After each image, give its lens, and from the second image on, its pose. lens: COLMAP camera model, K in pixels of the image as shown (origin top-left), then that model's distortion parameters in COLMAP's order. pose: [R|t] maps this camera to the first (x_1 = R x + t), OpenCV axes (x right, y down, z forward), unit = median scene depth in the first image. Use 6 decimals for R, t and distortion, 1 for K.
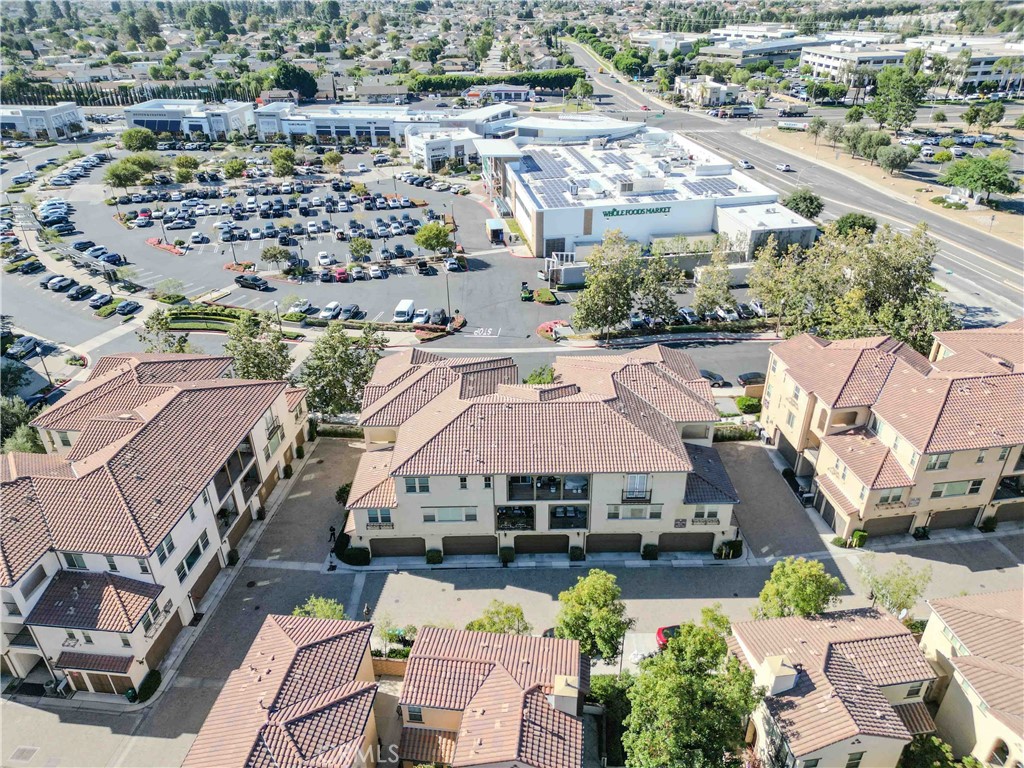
lens RADIAL K [[706.1, 0, 512.0], [0, 706.1, 384.0], [0, 0, 1]] dist [0.088374, -0.079079]
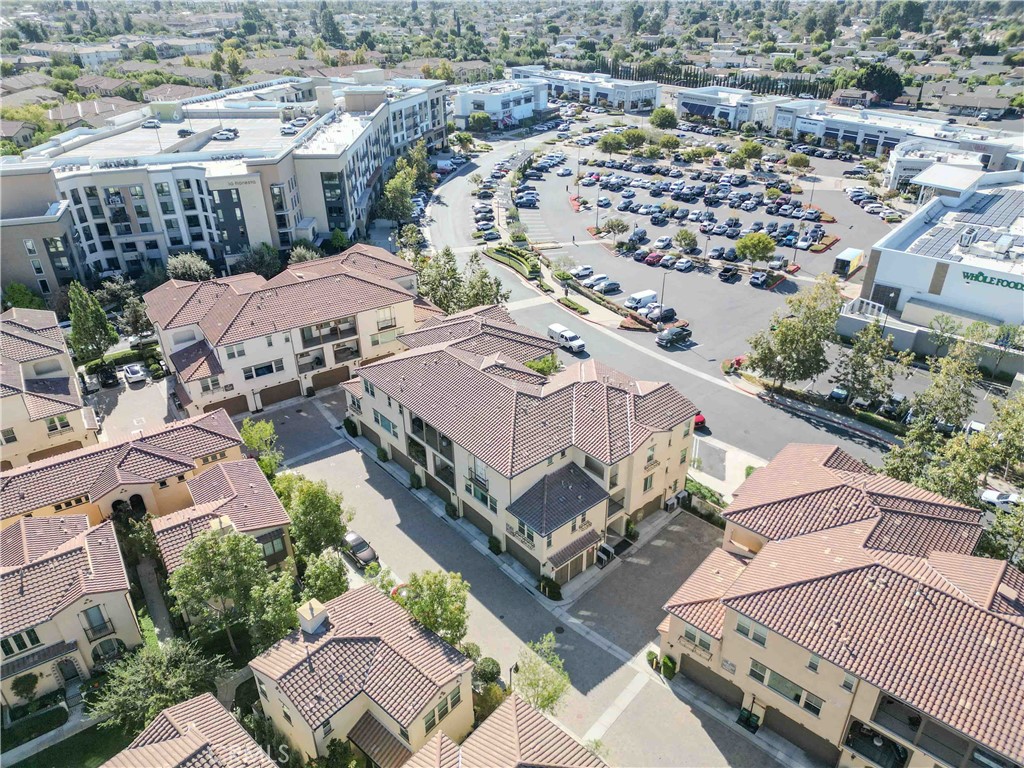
lens RADIAL K [[706.1, 0, 512.0], [0, 706.1, 384.0], [0, 0, 1]] dist [0.088374, -0.079079]
pose [[0.657134, 0.382407, -0.649569, 0.360881], [-0.379087, 0.912507, 0.153698, -0.064285], [0.651512, 0.145243, 0.744605, 0.107640]]
